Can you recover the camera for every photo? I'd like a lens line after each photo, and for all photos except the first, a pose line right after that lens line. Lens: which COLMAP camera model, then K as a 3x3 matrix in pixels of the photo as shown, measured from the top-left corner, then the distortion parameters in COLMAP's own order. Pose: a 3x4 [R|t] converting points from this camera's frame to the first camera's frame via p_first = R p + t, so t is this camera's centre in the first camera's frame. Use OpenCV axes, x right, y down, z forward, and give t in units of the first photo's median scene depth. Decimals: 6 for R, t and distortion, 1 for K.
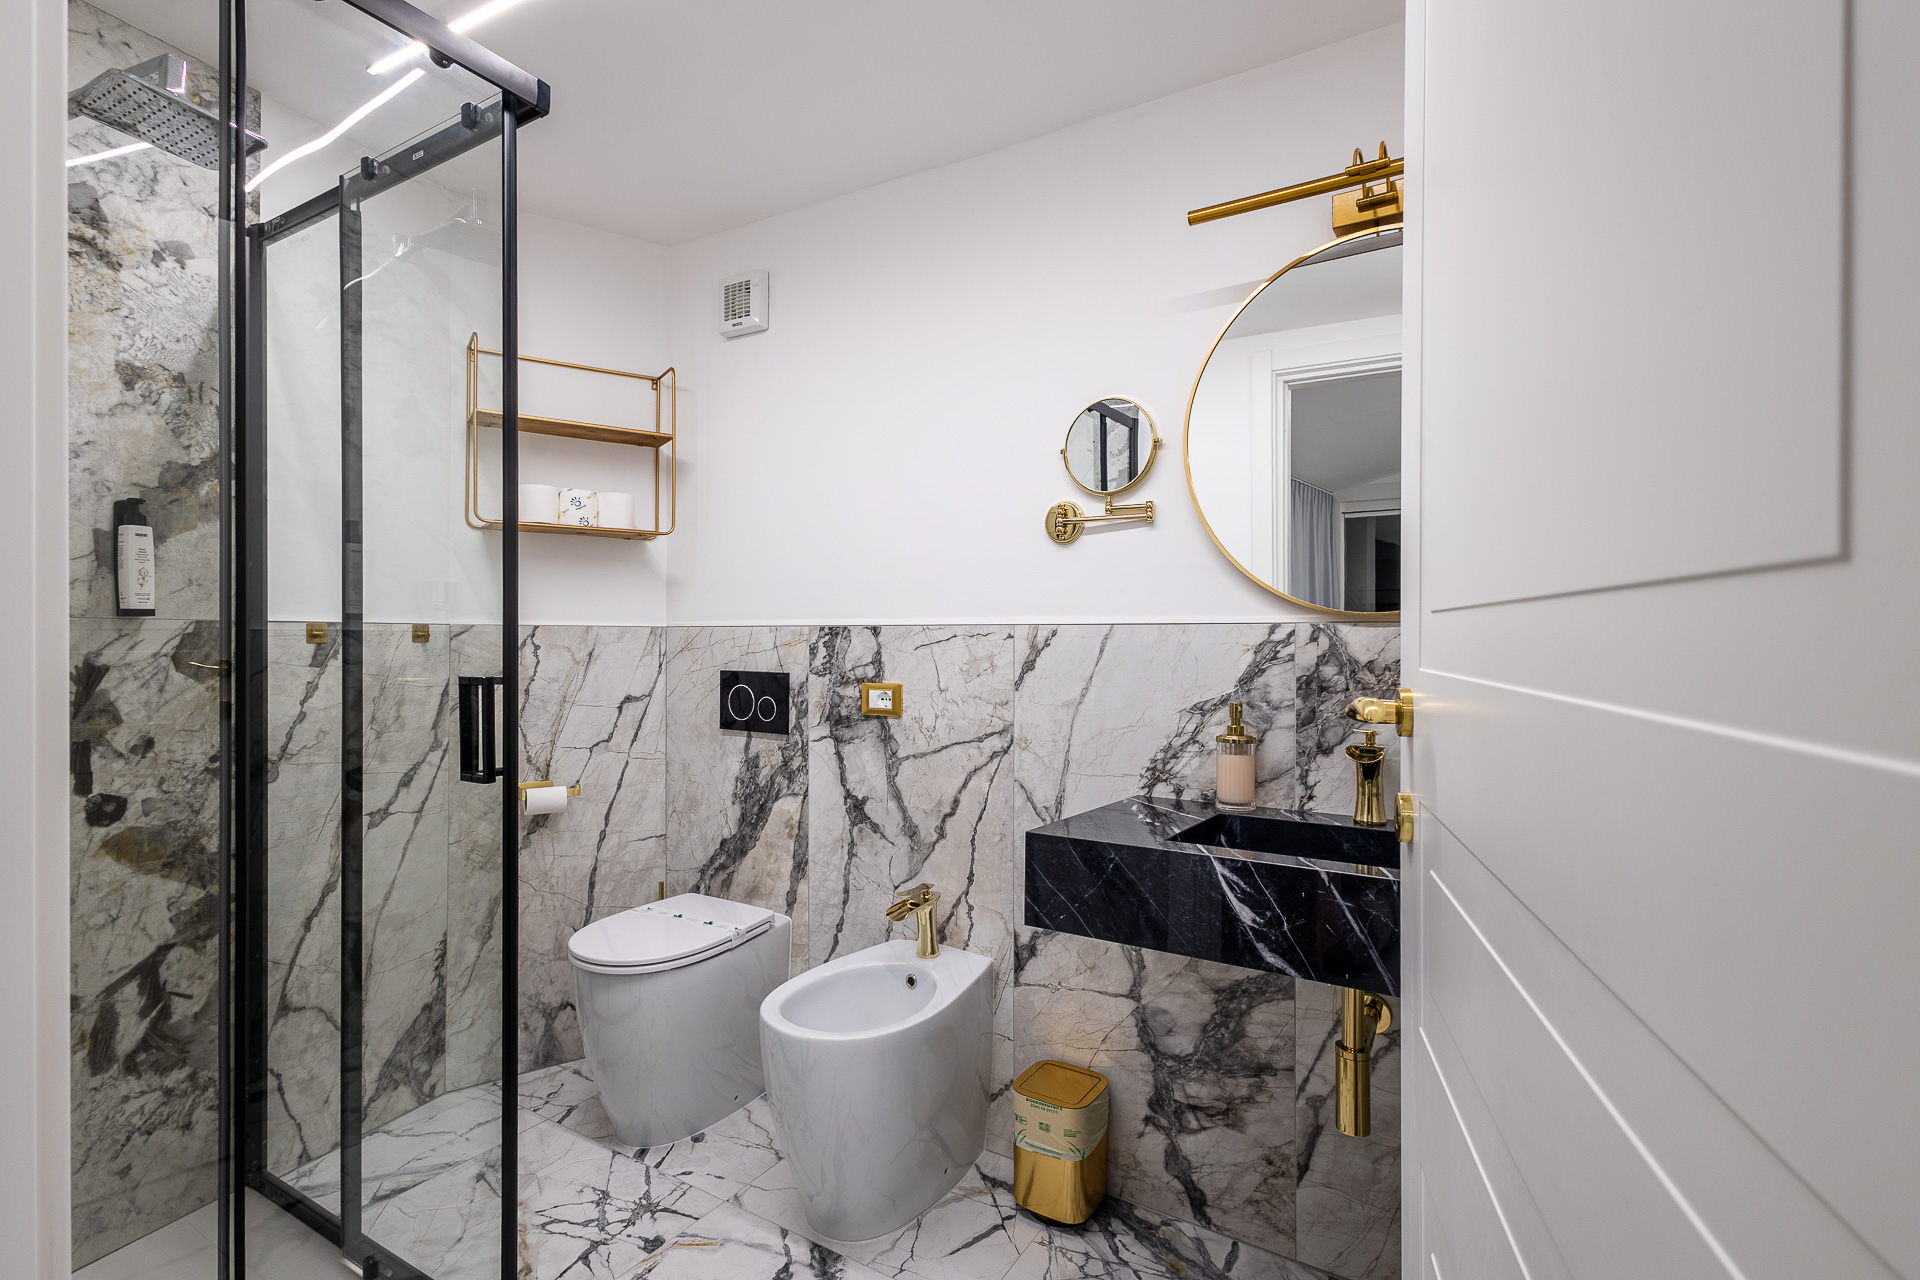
lens RADIAL K [[910.5, 0, 956.9], [0, 910.5, 638.5], [0, 0, 1]] dist [0.016267, 0.000060]
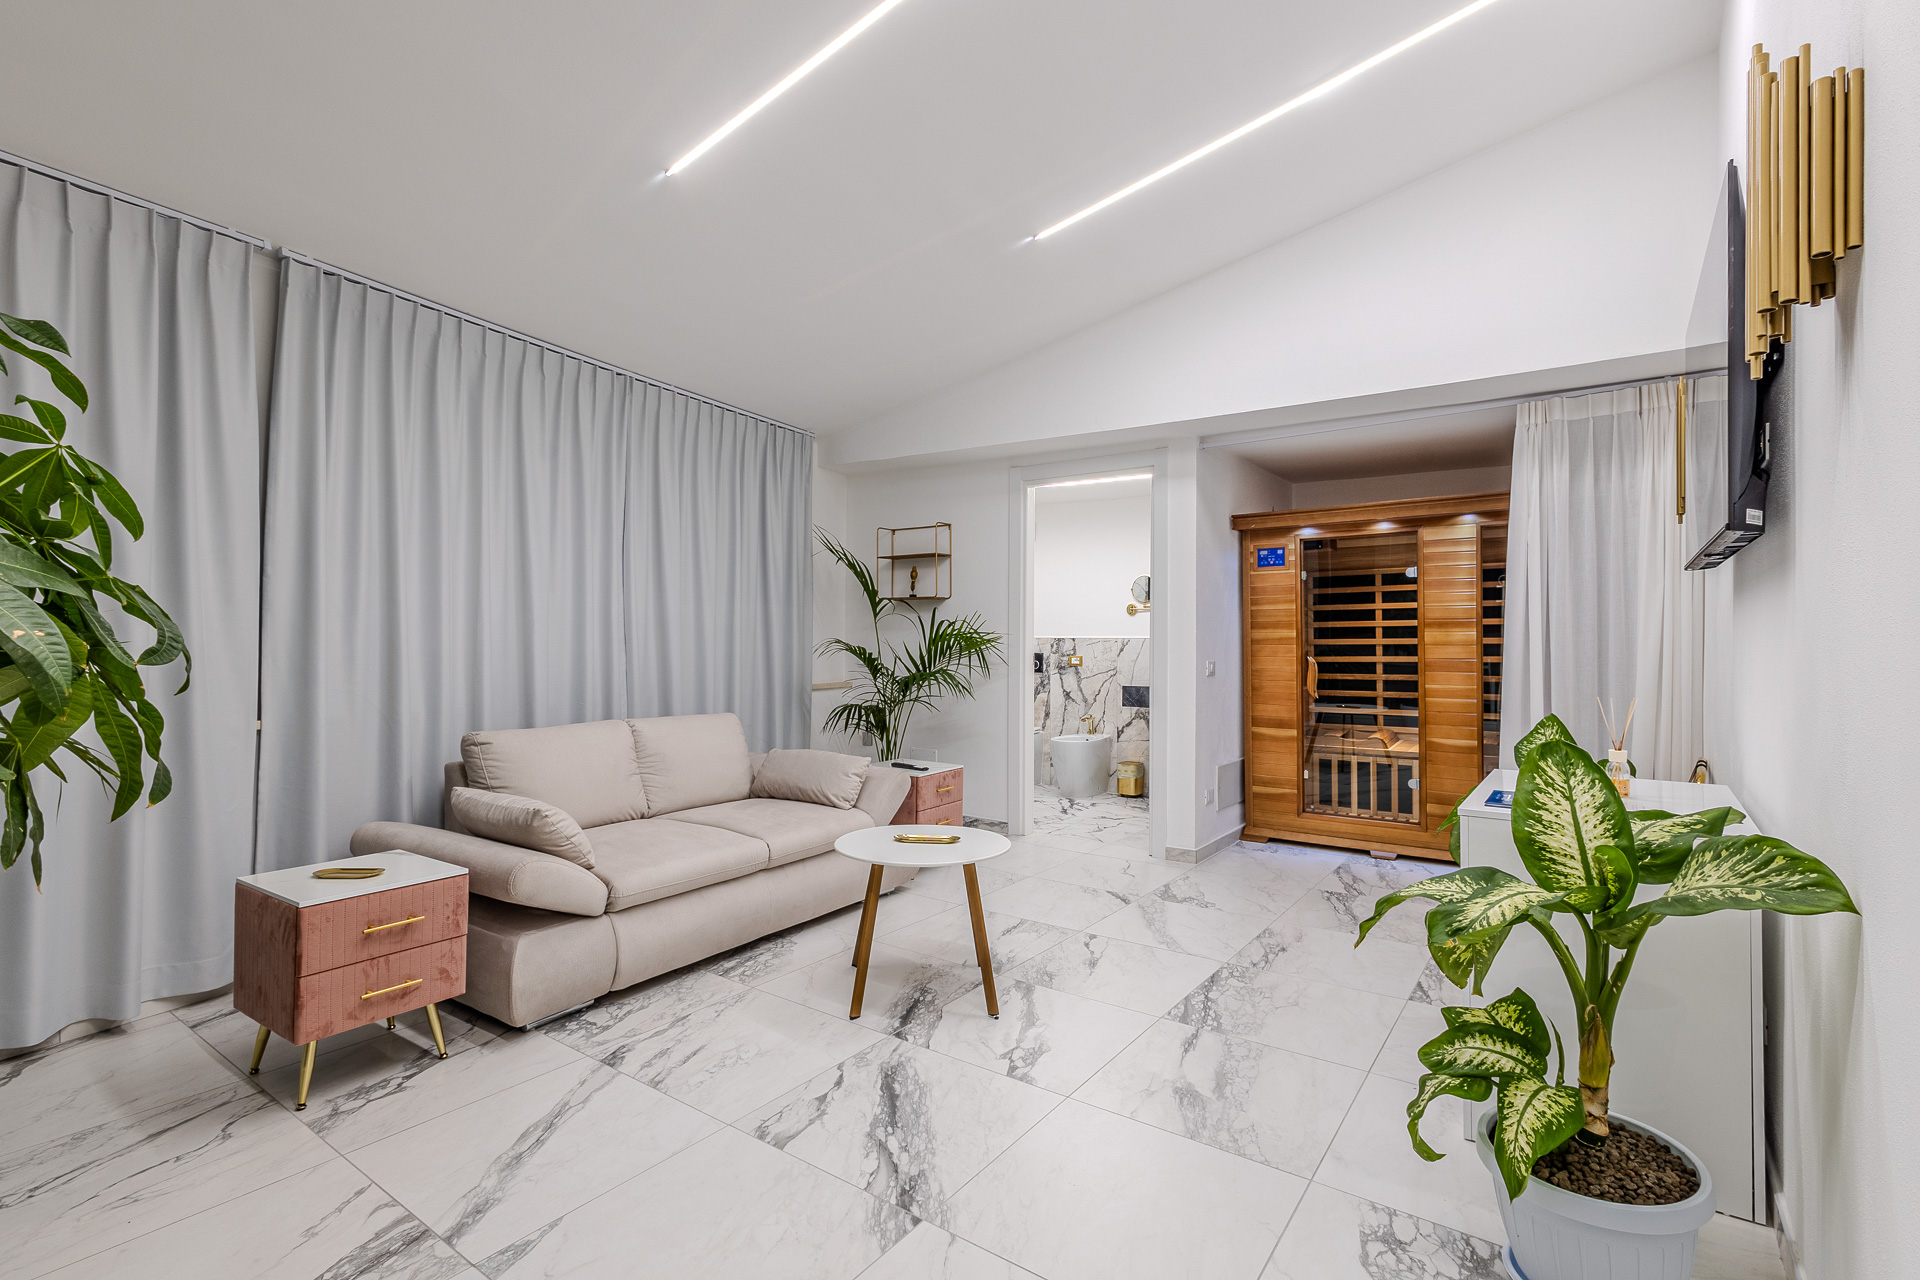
lens RADIAL K [[907.4, 0, 967.3], [0, 907.4, 637.7], [0, 0, 1]] dist [0.001214, 0.000482]
pose [[0.997976, 0.005260, -0.063377, -0.260543], [-0.005970, 0.999921, -0.011020, 0.021821], [0.063314, 0.011376, 0.997929, -2.232218]]
